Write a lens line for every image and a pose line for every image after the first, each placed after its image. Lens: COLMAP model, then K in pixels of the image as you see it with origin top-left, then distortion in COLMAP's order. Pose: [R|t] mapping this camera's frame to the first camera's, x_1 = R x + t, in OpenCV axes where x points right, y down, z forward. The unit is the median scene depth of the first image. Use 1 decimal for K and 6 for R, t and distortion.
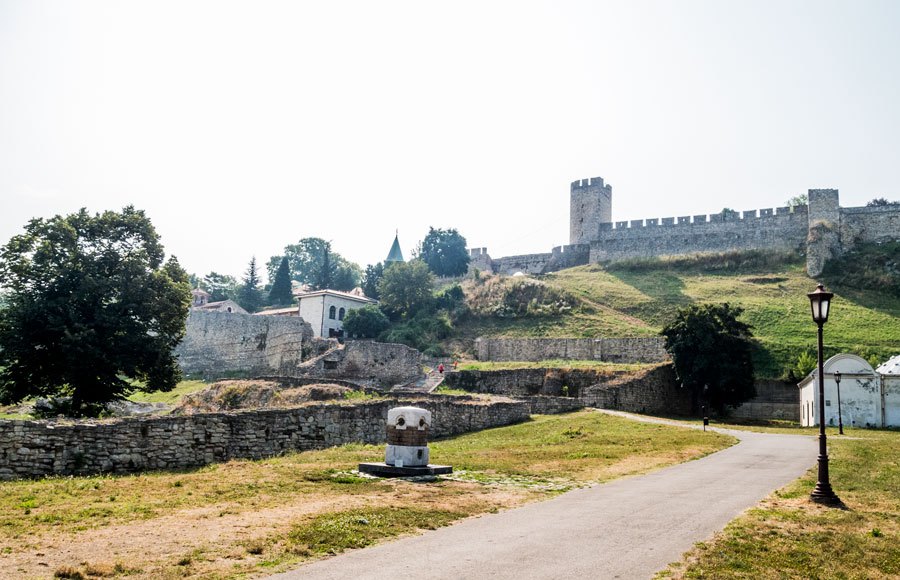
lens RADIAL K [[728.0, 0, 447.7], [0, 728.0, 306.1], [0, 0, 1]] dist [-0.006426, -0.016041]
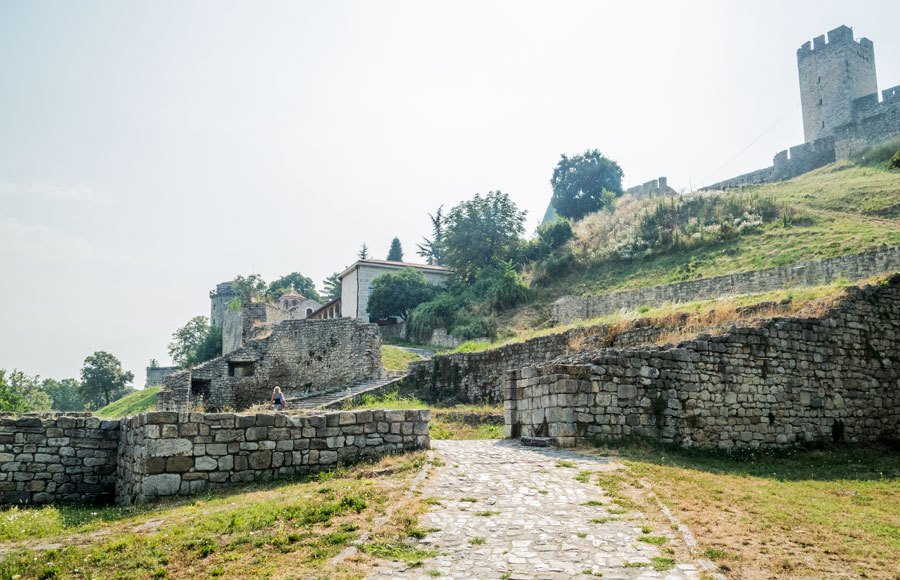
lens RADIAL K [[728.0, 0, 447.7], [0, 728.0, 306.1], [0, 0, 1]] dist [-0.006426, -0.016041]
pose [[0.915144, -0.114100, -0.386643, 0.146780], [0.105314, 0.993469, -0.043908, 0.055597], [0.389128, -0.000537, 0.921184, 0.416871]]
